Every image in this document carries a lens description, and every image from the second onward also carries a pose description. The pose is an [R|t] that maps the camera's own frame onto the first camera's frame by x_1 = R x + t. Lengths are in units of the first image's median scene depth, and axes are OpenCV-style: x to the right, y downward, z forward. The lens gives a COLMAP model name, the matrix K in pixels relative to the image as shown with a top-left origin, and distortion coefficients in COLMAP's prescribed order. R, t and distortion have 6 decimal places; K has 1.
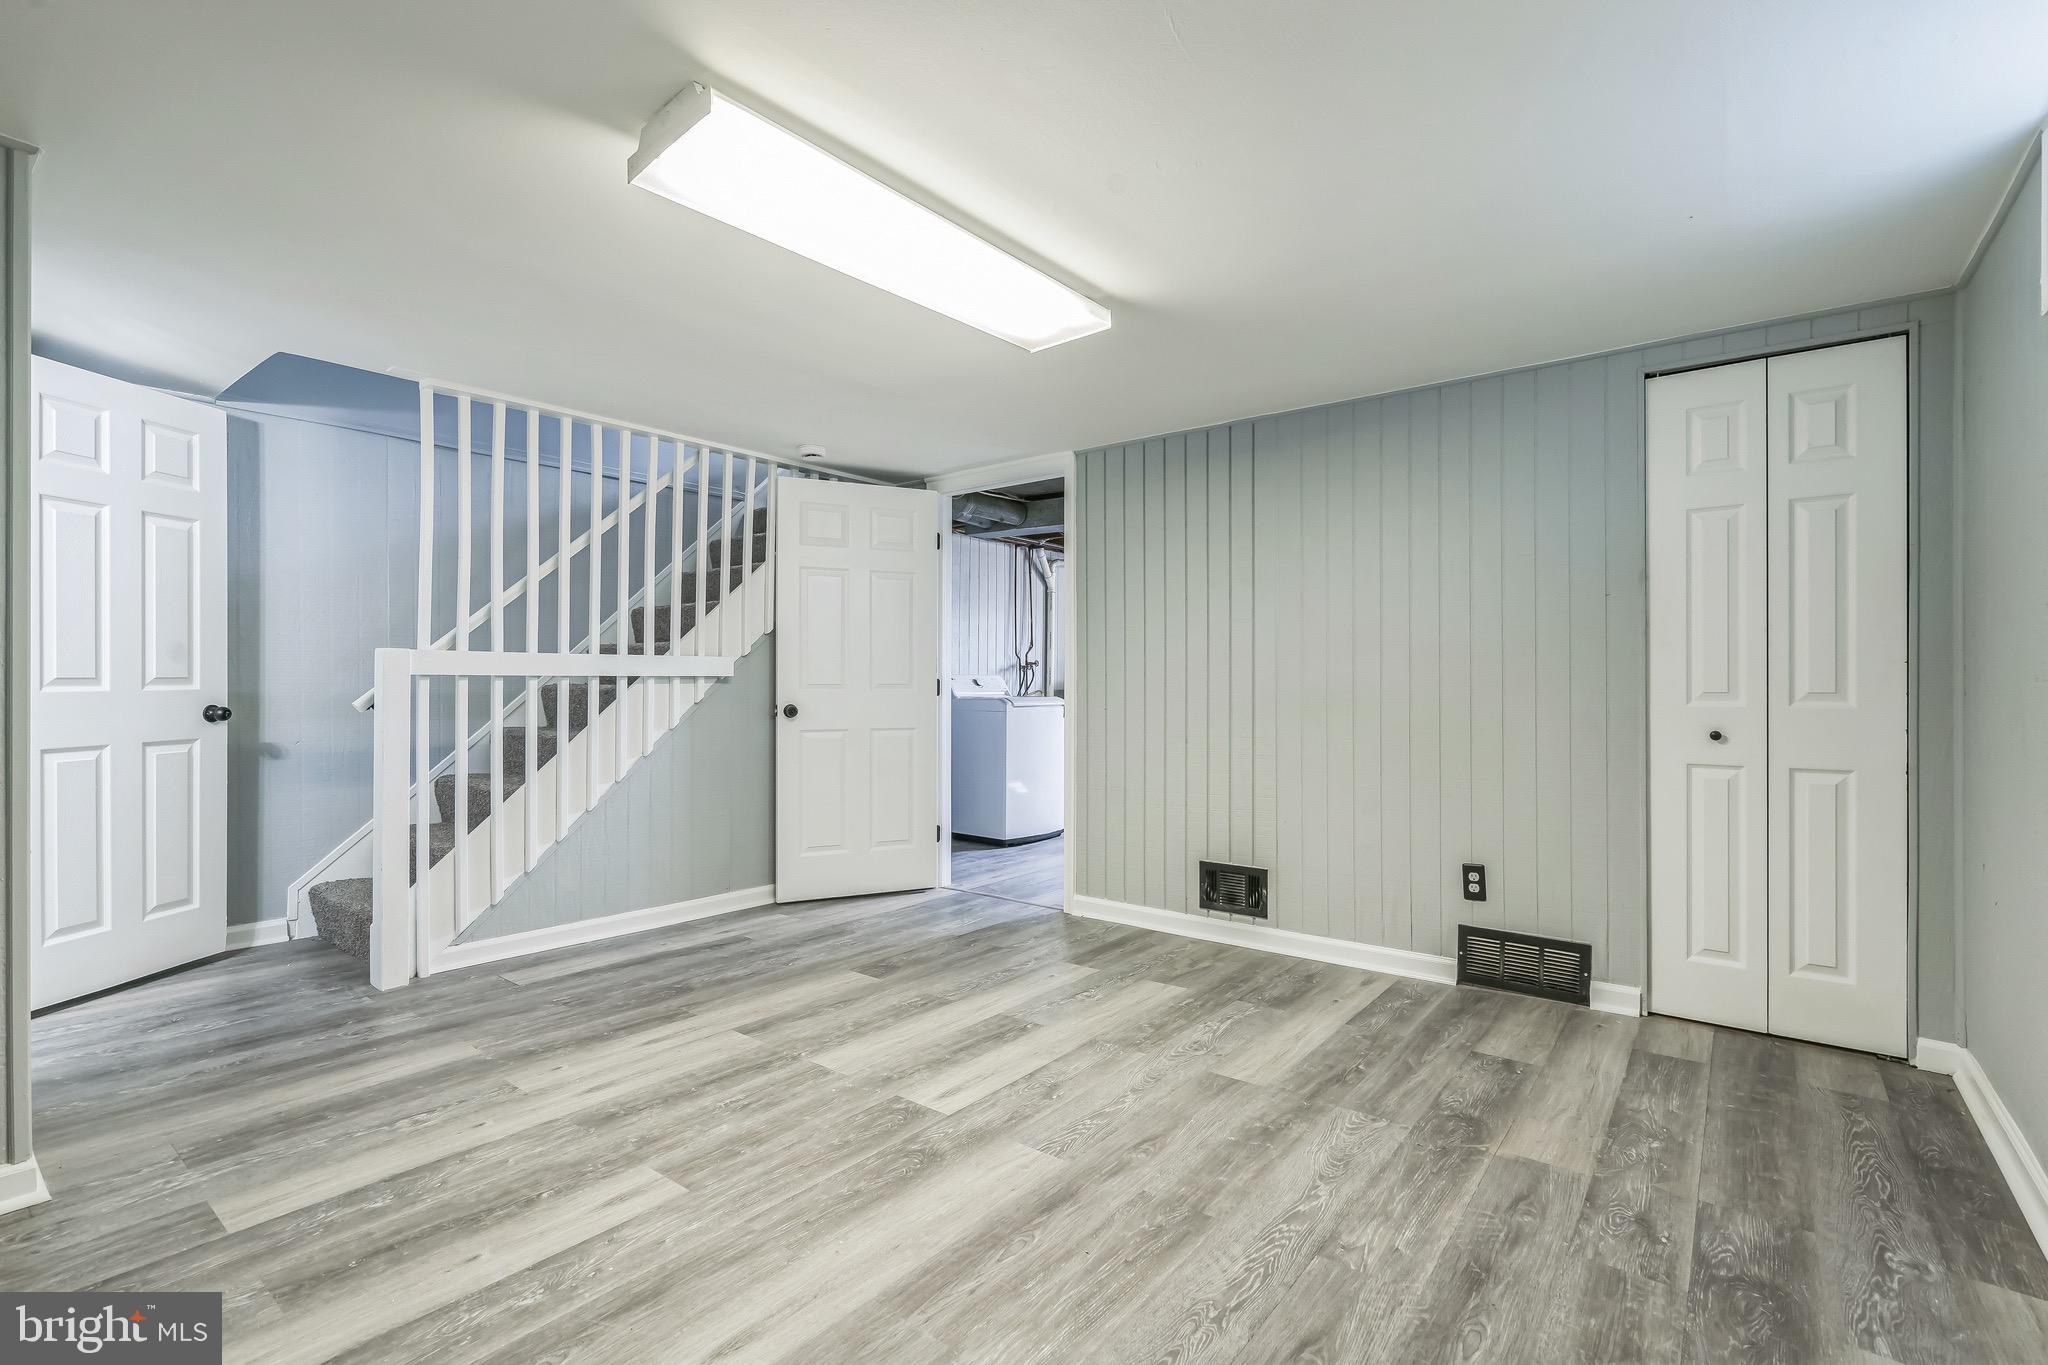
lens RADIAL K [[927.9, 0, 1028.0], [0, 927.9, 679.9], [0, 0, 1]] dist [-0.003876, -0.000506]
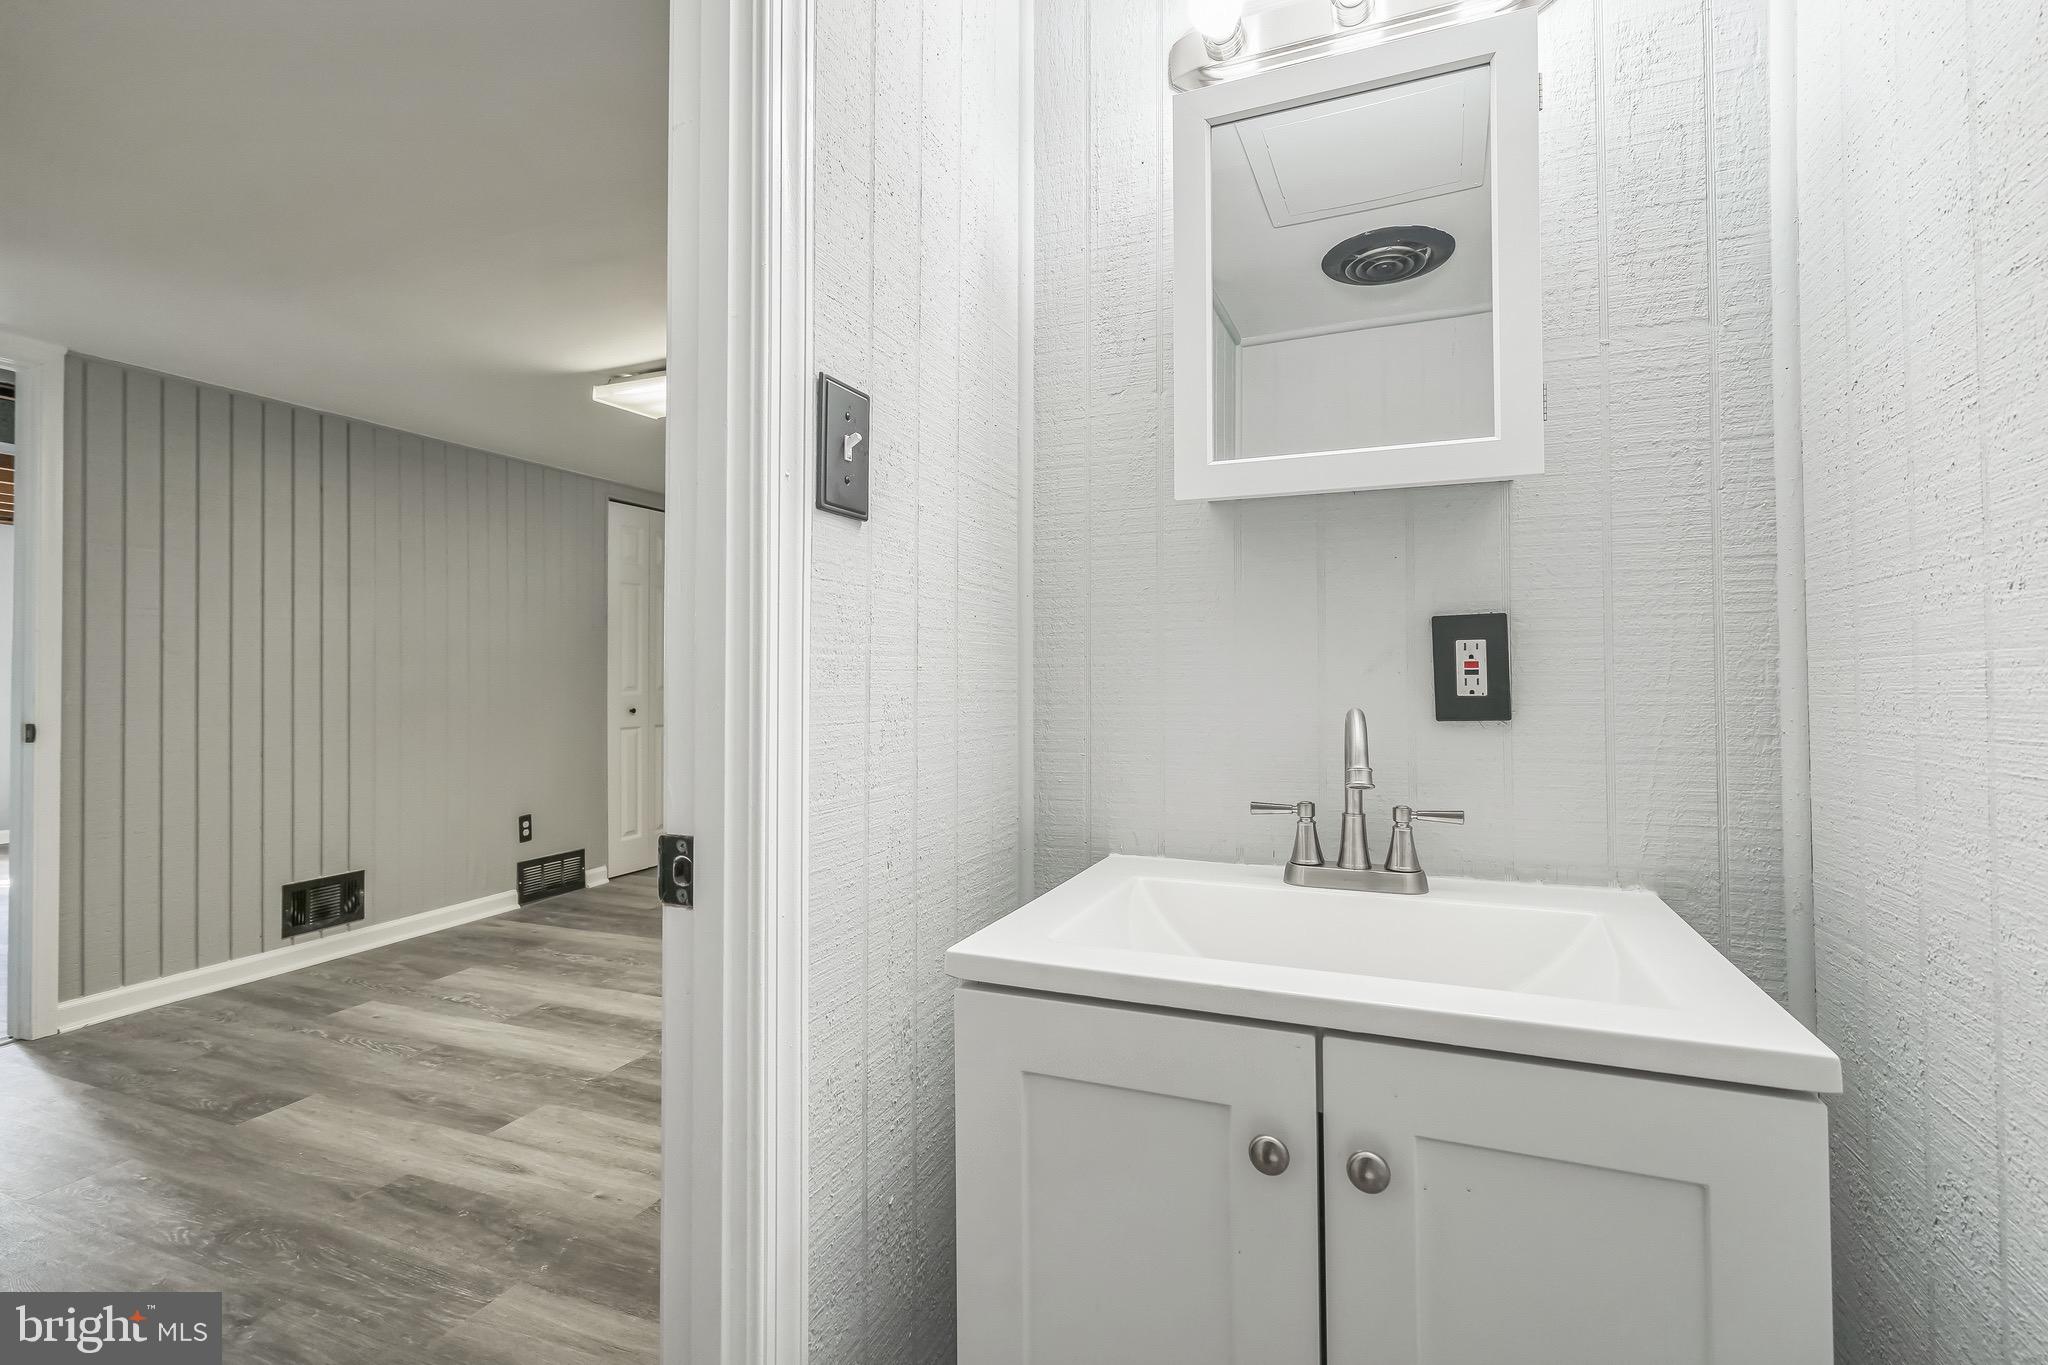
lens RADIAL K [[924.0, 0, 1019.0], [0, 924.0, 664.5], [0, 0, 1]] dist [-0.001207, -0.000401]
pose [[-0.275895, 0.009019, 0.961146, -1.166399], [0.000097, 0.999956, -0.009355, -0.011724], [-0.961188, -0.002488, -0.275884, 0.764634]]
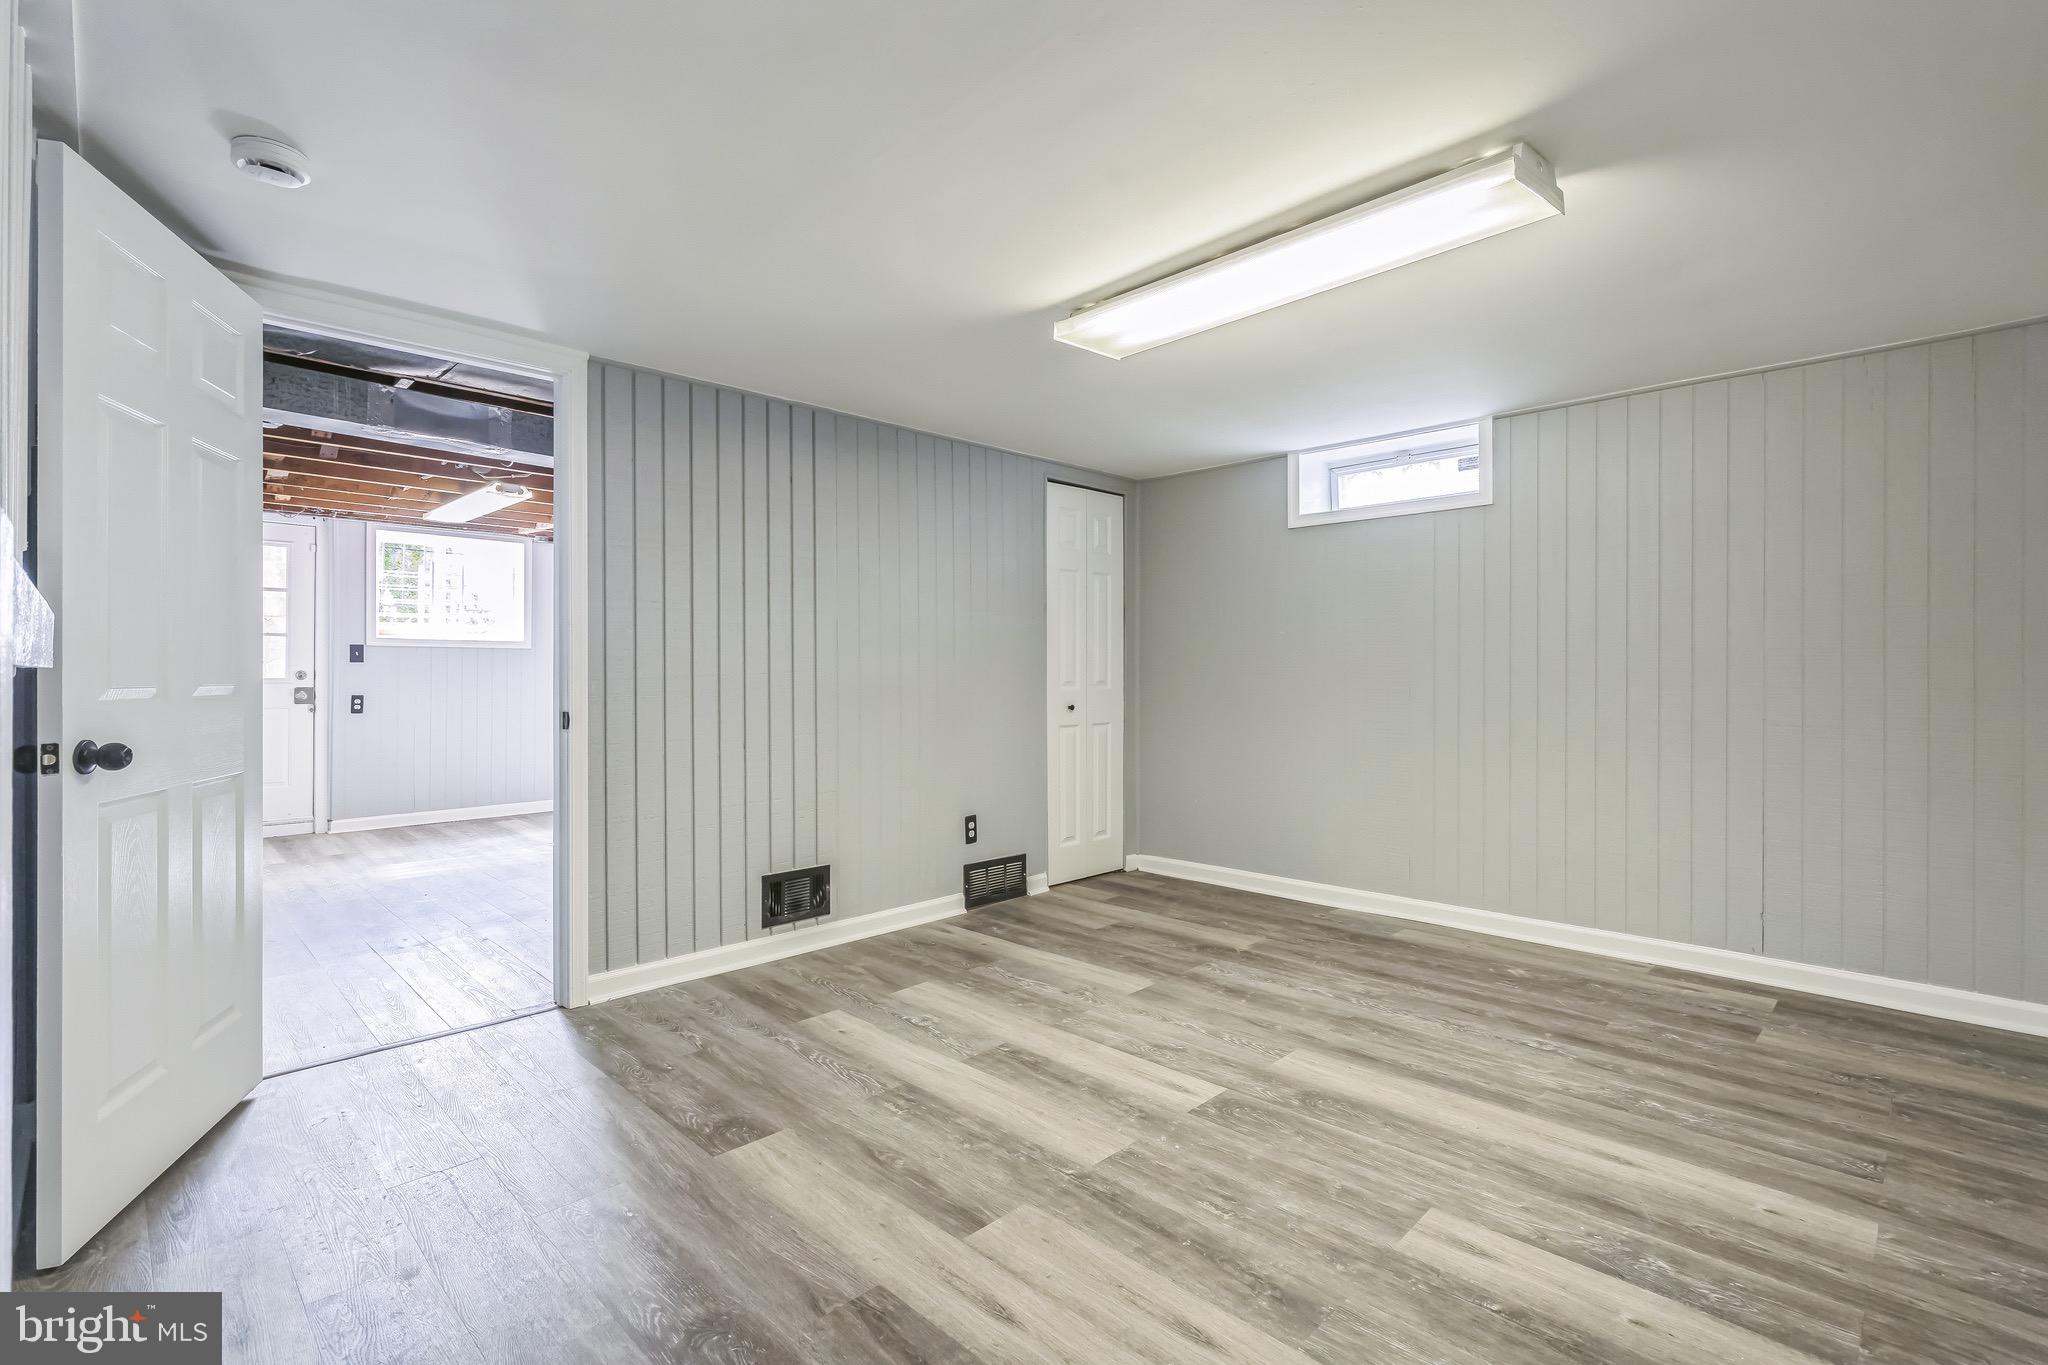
lens RADIAL K [[927.9, 0, 1028.0], [0, 927.9, 679.9], [0, 0, 1]] dist [-0.003876, -0.000506]
pose [[0.124379, -0.007890, 0.992203, -0.904142], [-0.000716, 0.999967, 0.008042, -0.002211], [-0.992234, -0.001710, 0.124370, 0.857848]]
